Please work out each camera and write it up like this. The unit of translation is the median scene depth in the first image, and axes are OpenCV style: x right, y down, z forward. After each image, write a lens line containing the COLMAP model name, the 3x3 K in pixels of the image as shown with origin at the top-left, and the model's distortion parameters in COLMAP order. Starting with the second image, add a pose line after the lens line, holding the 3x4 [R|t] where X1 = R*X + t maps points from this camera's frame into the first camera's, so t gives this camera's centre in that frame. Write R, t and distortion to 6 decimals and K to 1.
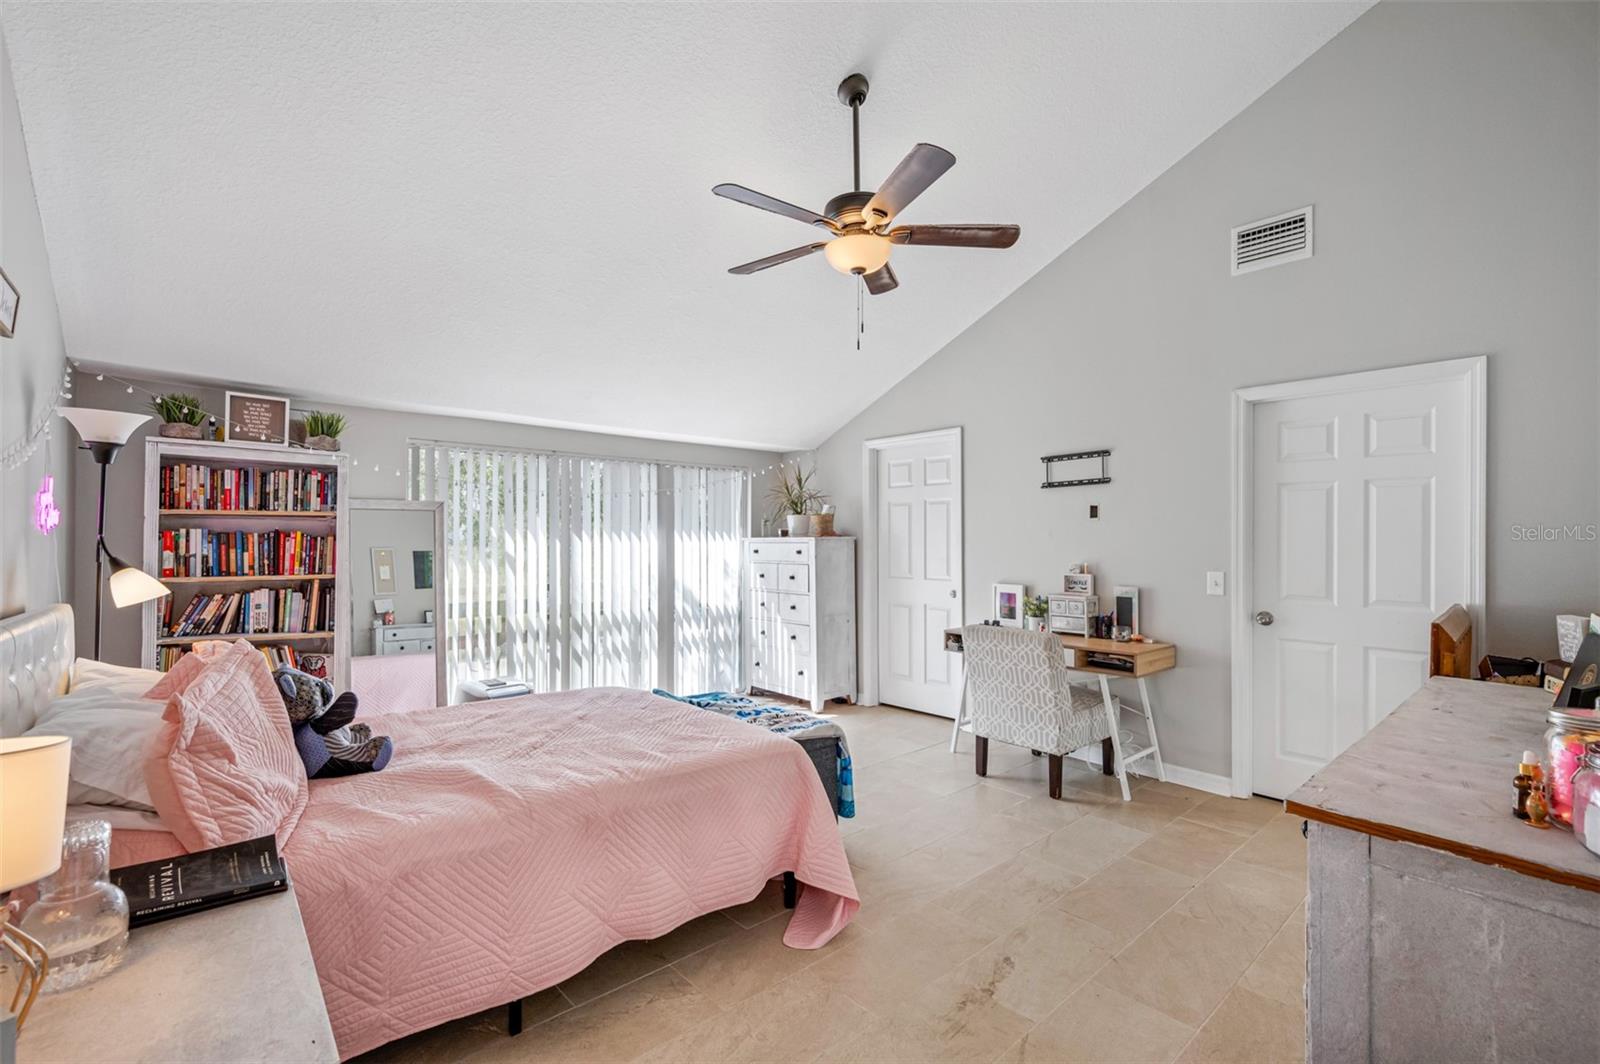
lens RADIAL K [[699.1, 0, 797.1], [0, 699.1, 538.3], [0, 0, 1]] dist [0.000958, -0.000117]
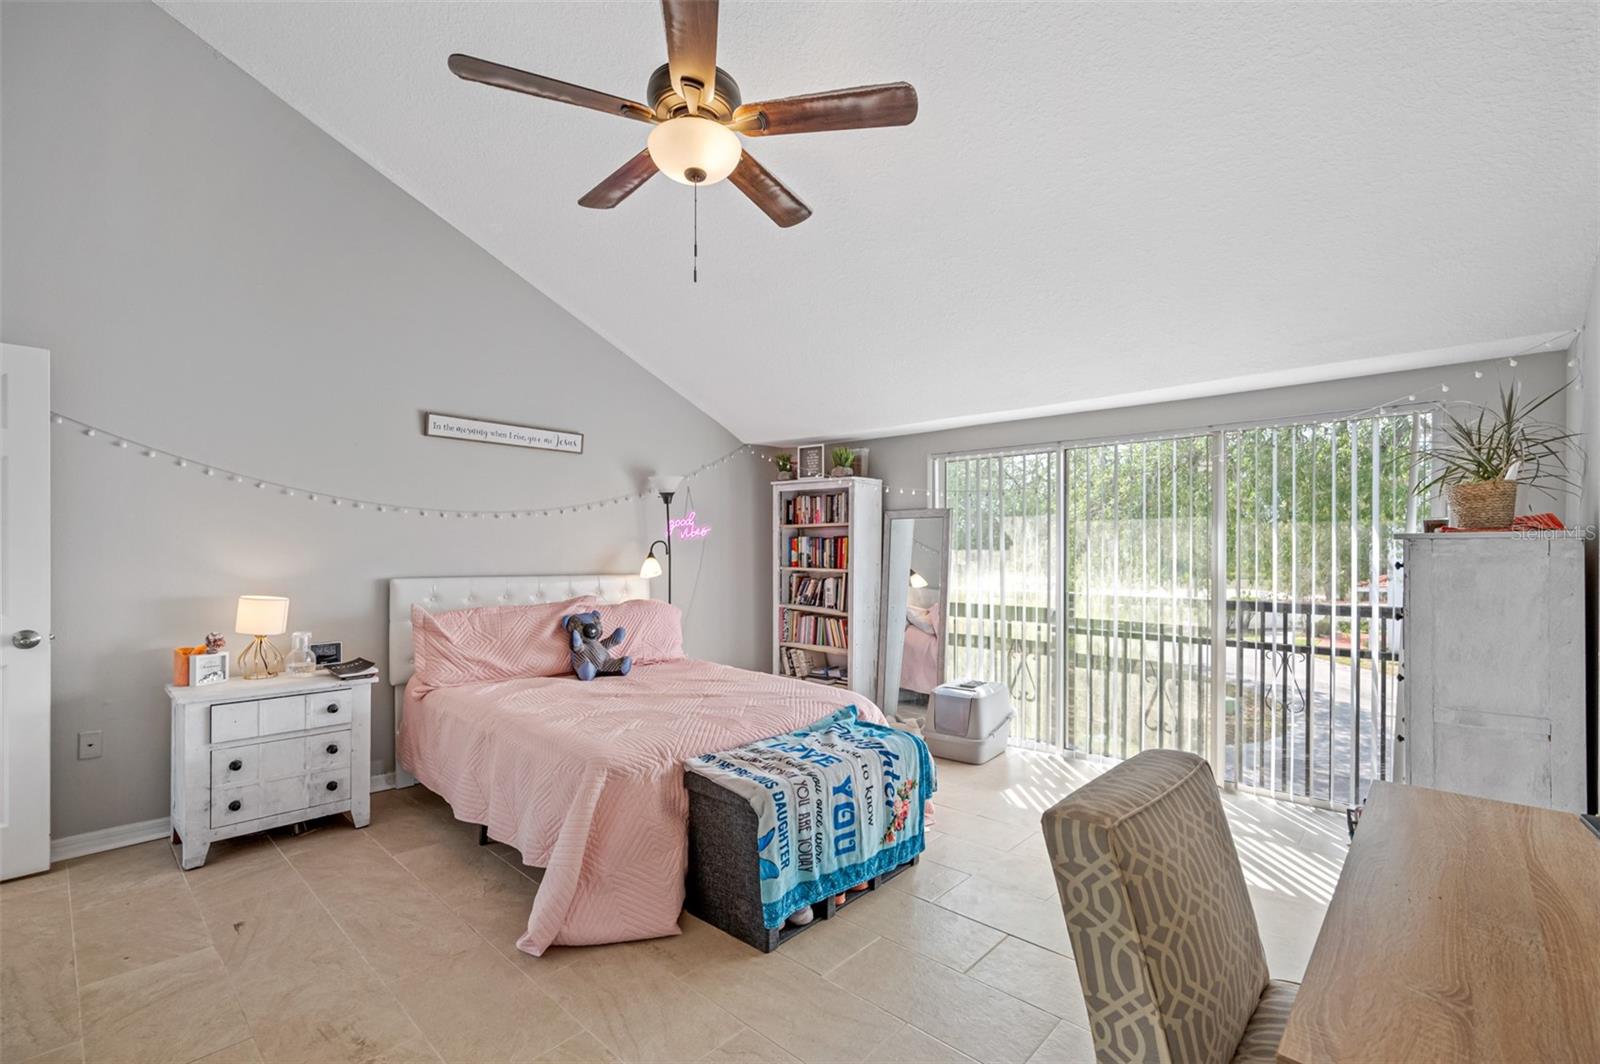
lens RADIAL K [[699.1, 0, 802.4], [0, 699.1, 543.4], [0, 0, 1]] dist [0.000958, -0.000117]
pose [[0.058148, -0.005459, -0.998293, 0.690012], [-0.002800, 0.999980, -0.005631, 0.009771], [0.998304, 0.003123, 0.058131, 0.886063]]
